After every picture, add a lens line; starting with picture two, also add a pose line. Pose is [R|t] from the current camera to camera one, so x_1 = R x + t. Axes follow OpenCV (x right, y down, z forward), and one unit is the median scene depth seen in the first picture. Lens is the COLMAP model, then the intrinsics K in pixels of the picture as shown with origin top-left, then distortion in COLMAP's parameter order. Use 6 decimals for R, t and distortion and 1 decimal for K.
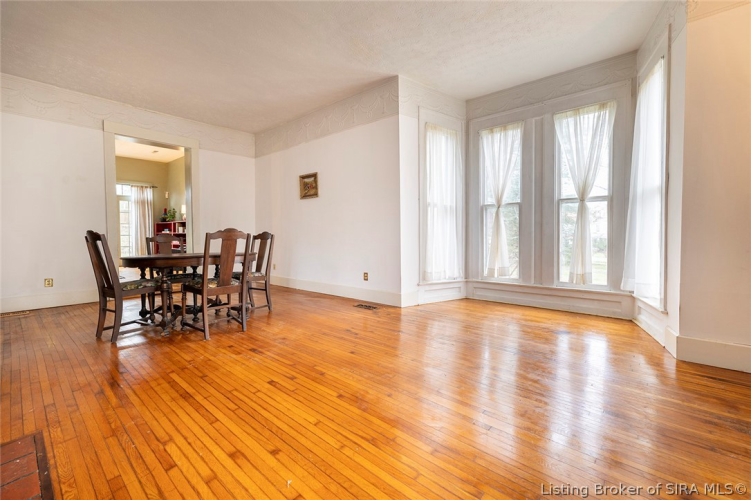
lens RADIAL K [[298.5, 0, 361.6], [0, 298.5, 248.5], [0, 0, 1]] dist [0.000634, -0.000028]
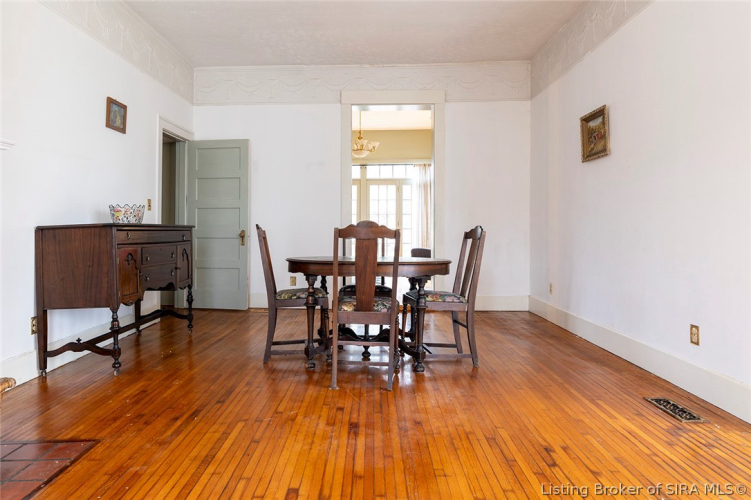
lens RADIAL K [[482.4, 0, 375.0], [0, 482.4, 228.4], [0, 0, 1]] dist [-0.002450, 0.000113]
pose [[0.654635, 0.006794, -0.755915, 0.372869], [-0.039982, 0.998871, -0.025648, -0.029229], [0.754887, 0.047013, 0.654167, 0.367174]]
